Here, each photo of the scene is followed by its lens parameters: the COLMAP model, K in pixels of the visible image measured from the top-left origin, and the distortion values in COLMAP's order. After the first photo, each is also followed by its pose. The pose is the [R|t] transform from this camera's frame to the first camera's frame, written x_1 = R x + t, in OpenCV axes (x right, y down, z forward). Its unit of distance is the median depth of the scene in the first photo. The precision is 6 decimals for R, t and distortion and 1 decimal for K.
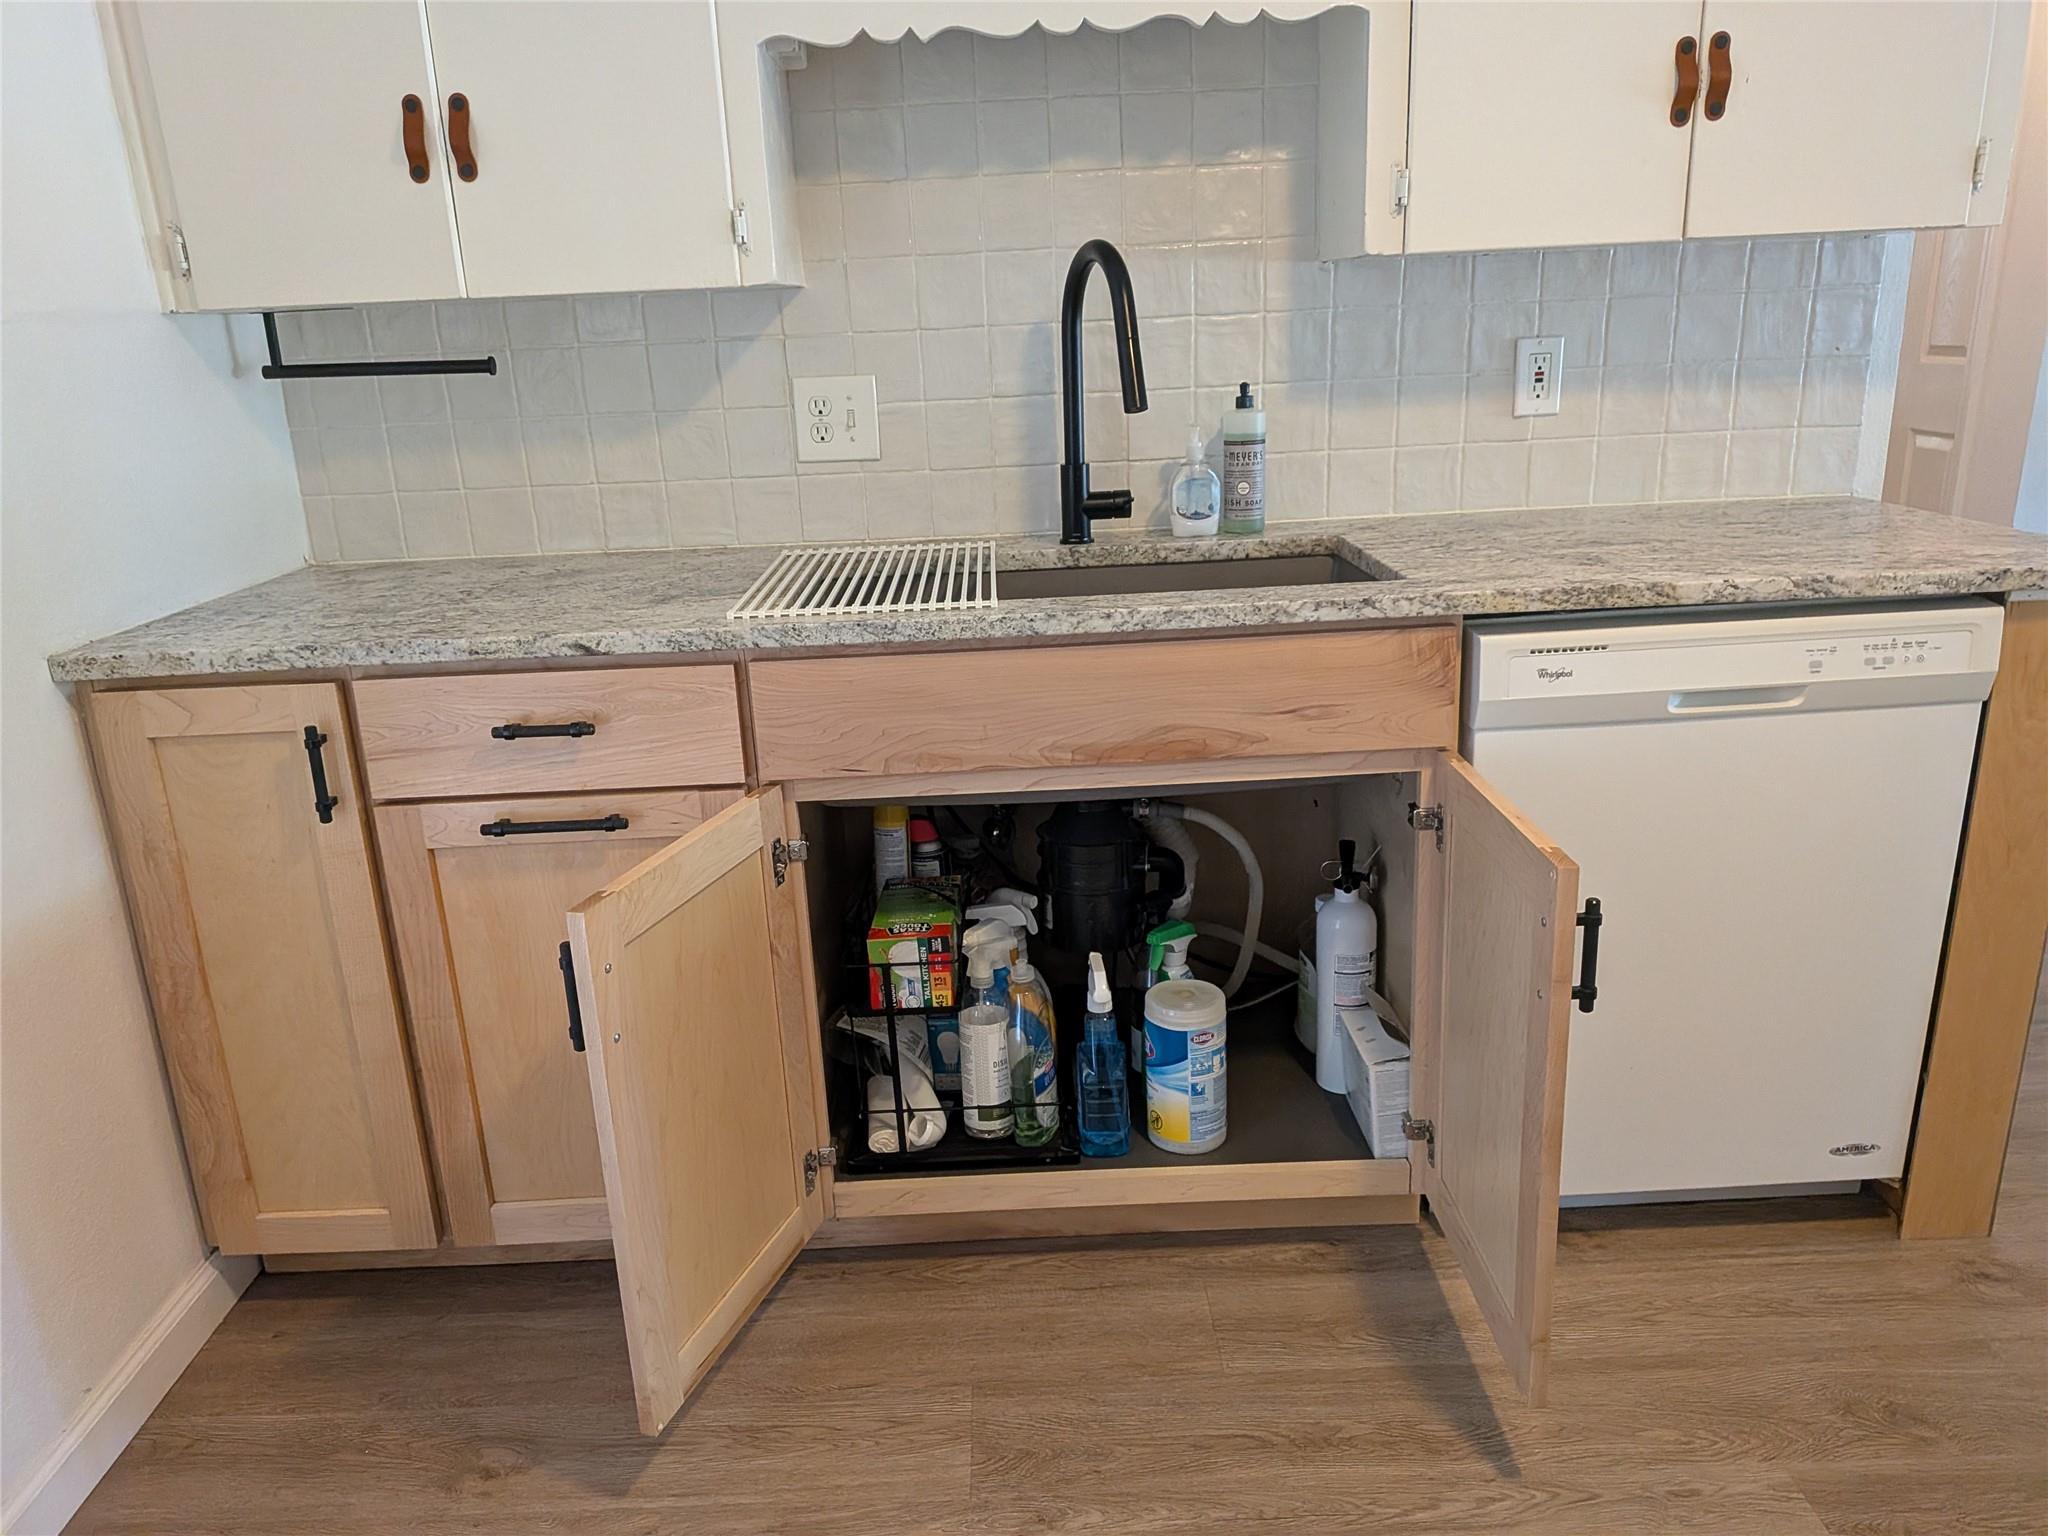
lens RADIAL K [[1490.8, 0, 1021.8], [0, 1490.8, 799.6], [0, 0, 1]] dist [0.095156, -0.166779]
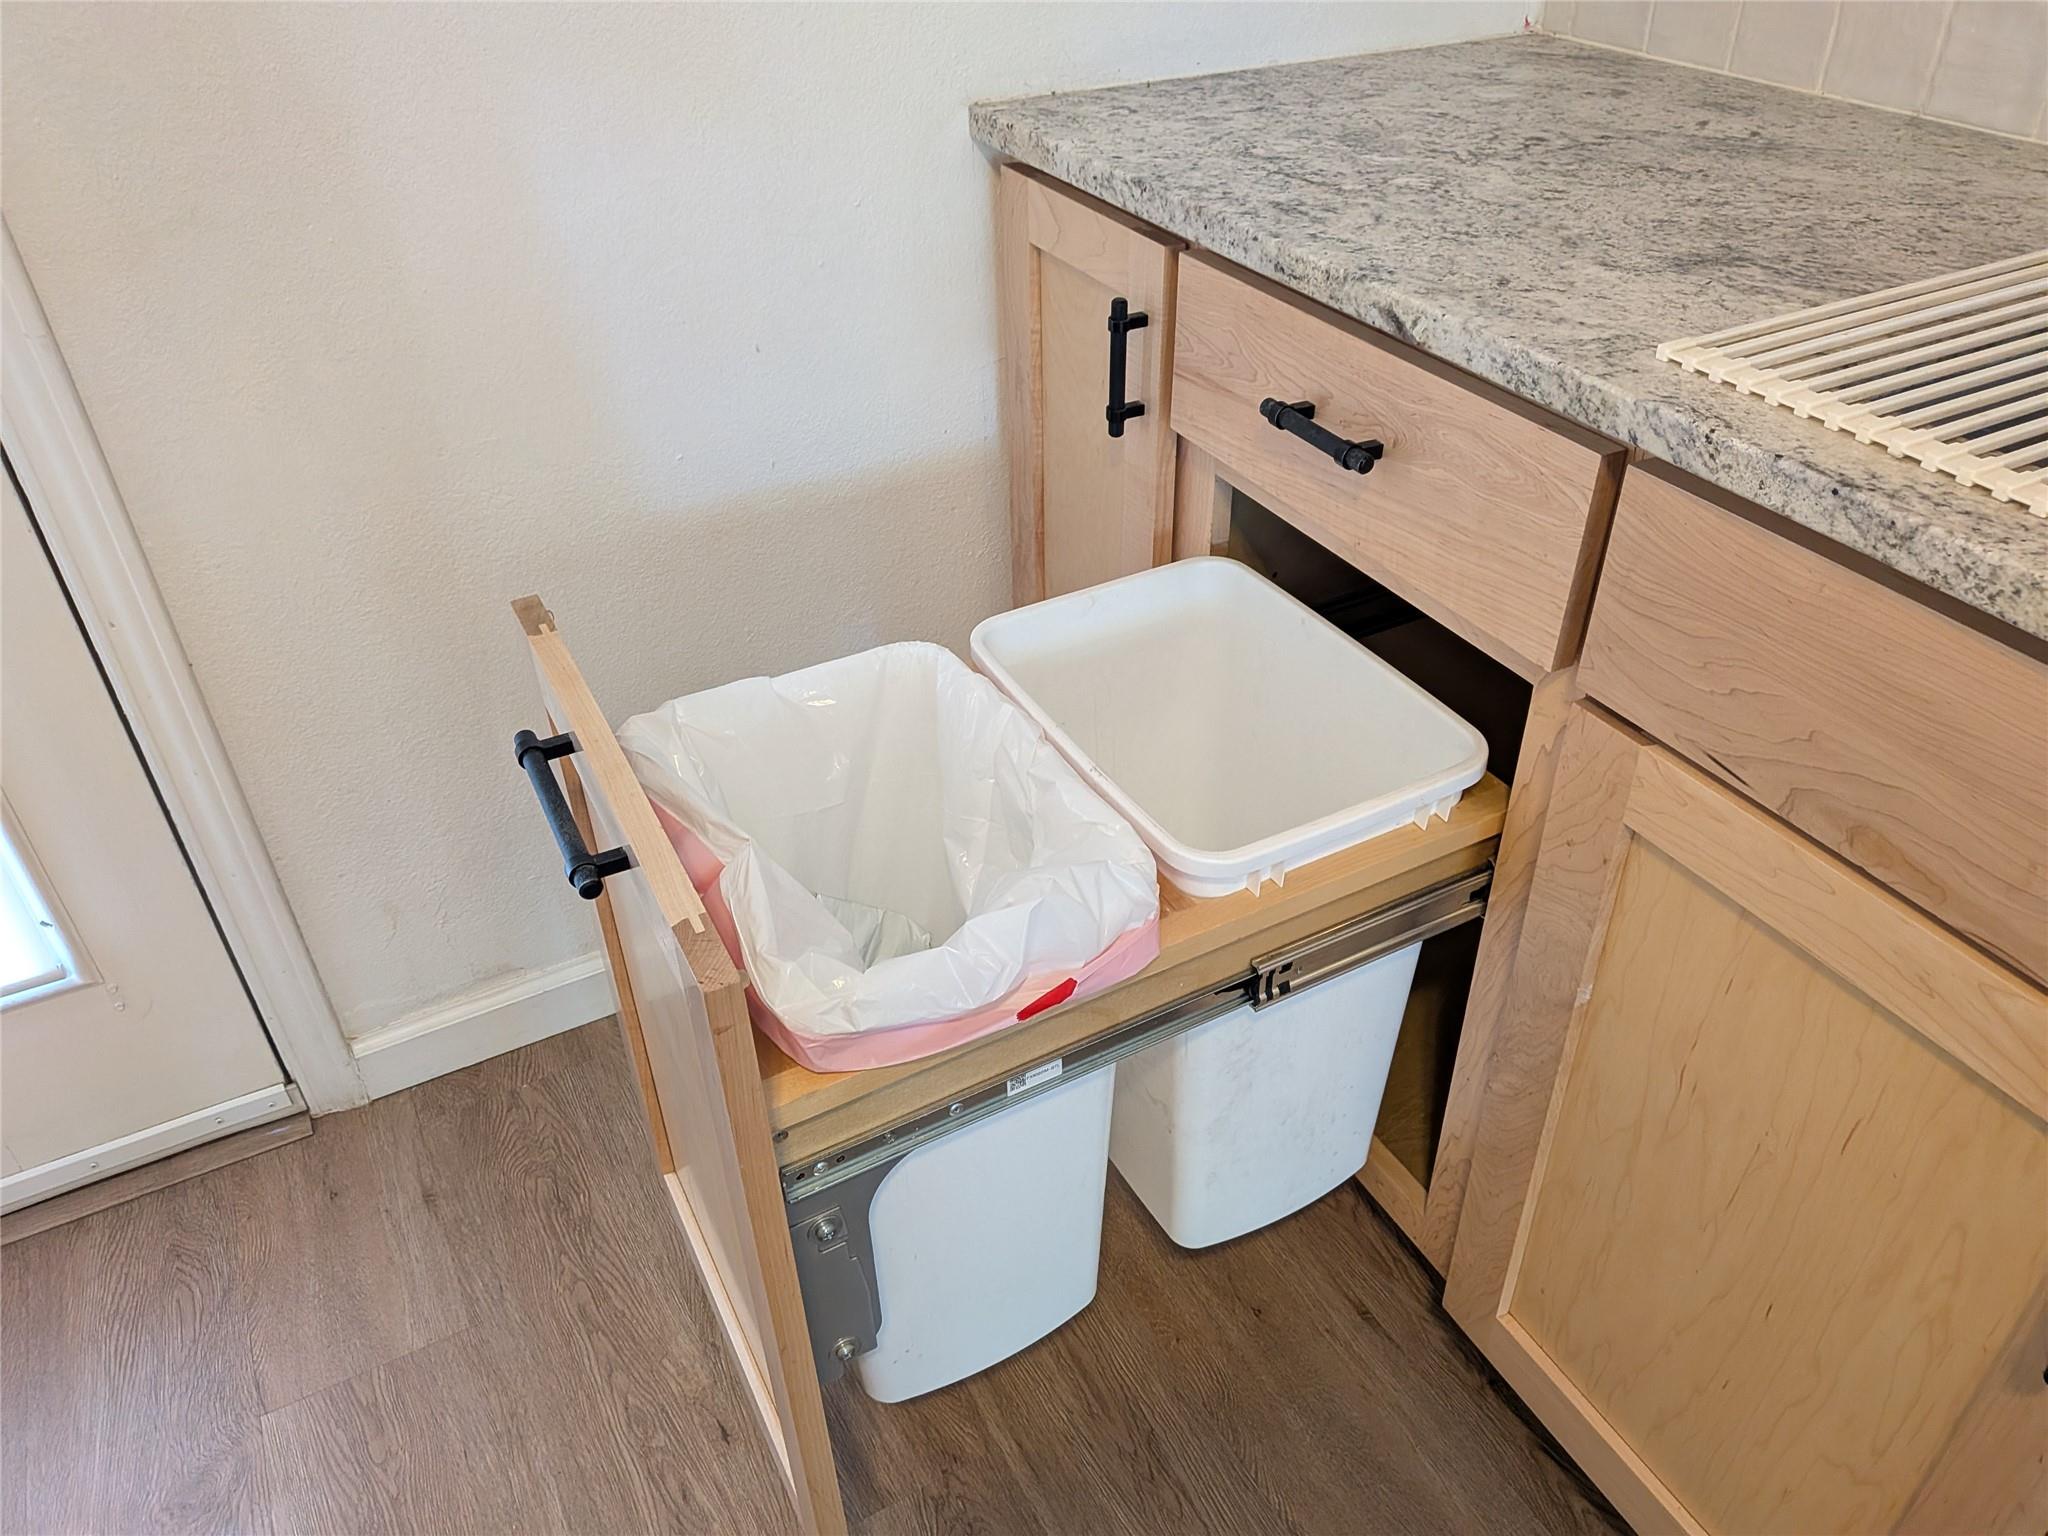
lens RADIAL K [[1476.4, 0, 1029.4], [0, 1476.4, 769.1], [0, 0, 1]] dist [0.107669, -0.157894]
pose [[0.457956, 0.550752, -0.697817, 0.113495], [-0.272180, 0.834138, 0.479720, -0.185529], [0.846282, -0.029759, 0.531903, 0.580891]]
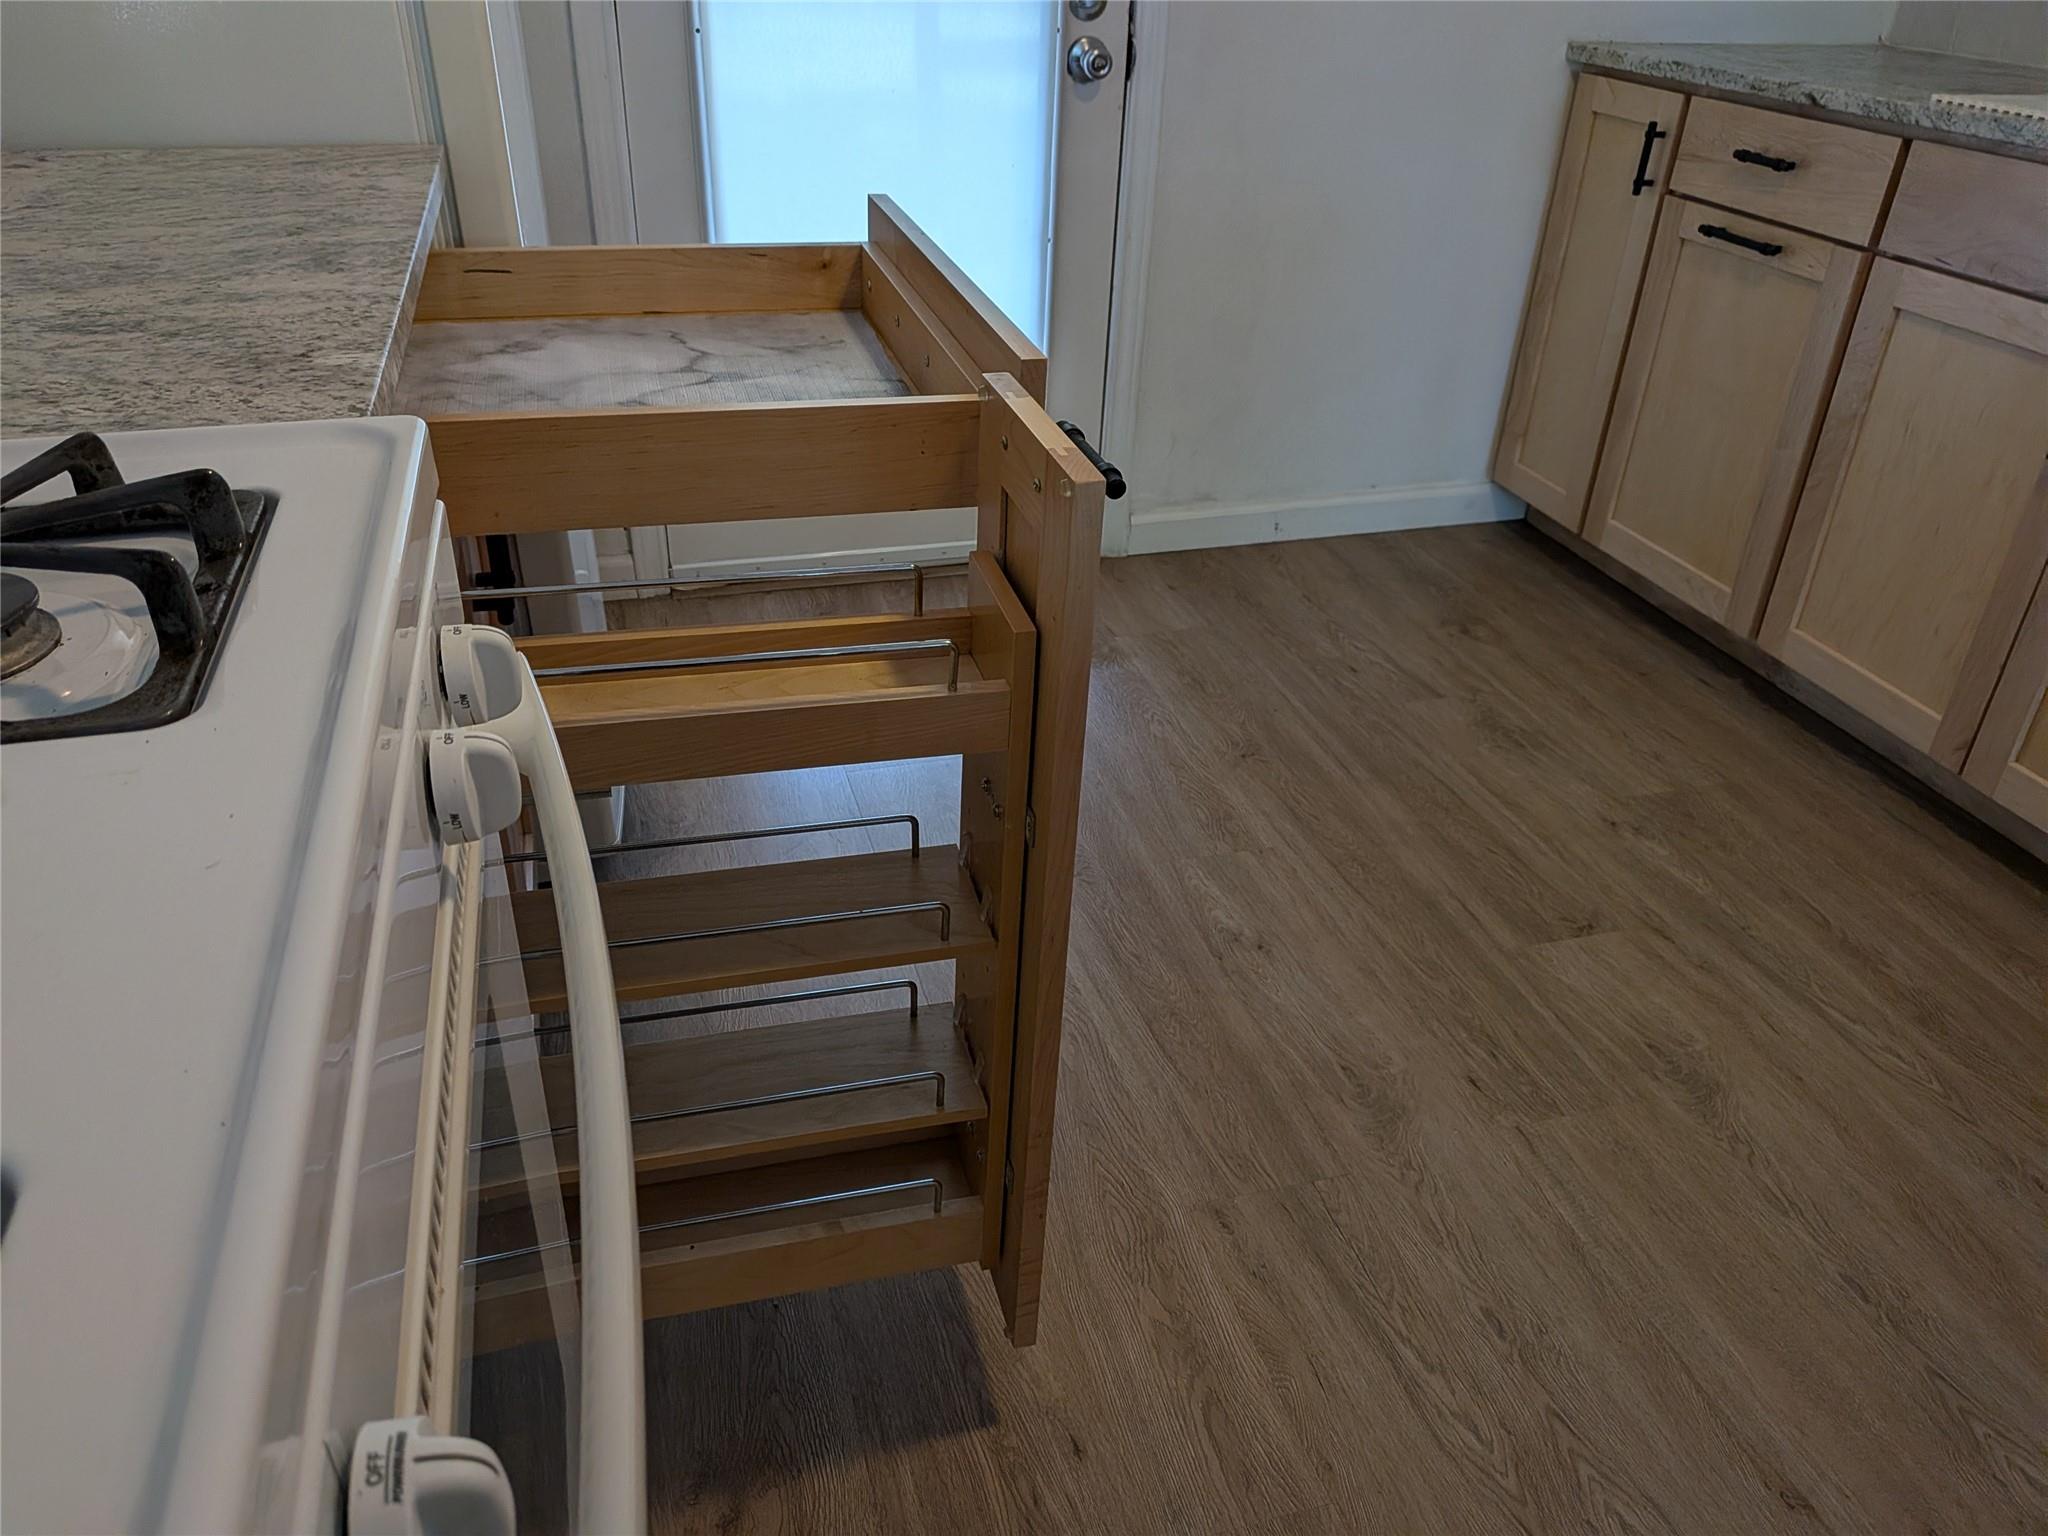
lens RADIAL K [[1485.0, 0, 989.6], [0, 1485.0, 748.7], [0, 0, 1]] dist [0.002864, -0.005564]
pose [[0.251154, 0.535246, -0.806495, 0.814267], [-0.330360, 0.830571, 0.448346, 0.021432], [0.909826, 0.153830, 0.385425, -0.023978]]
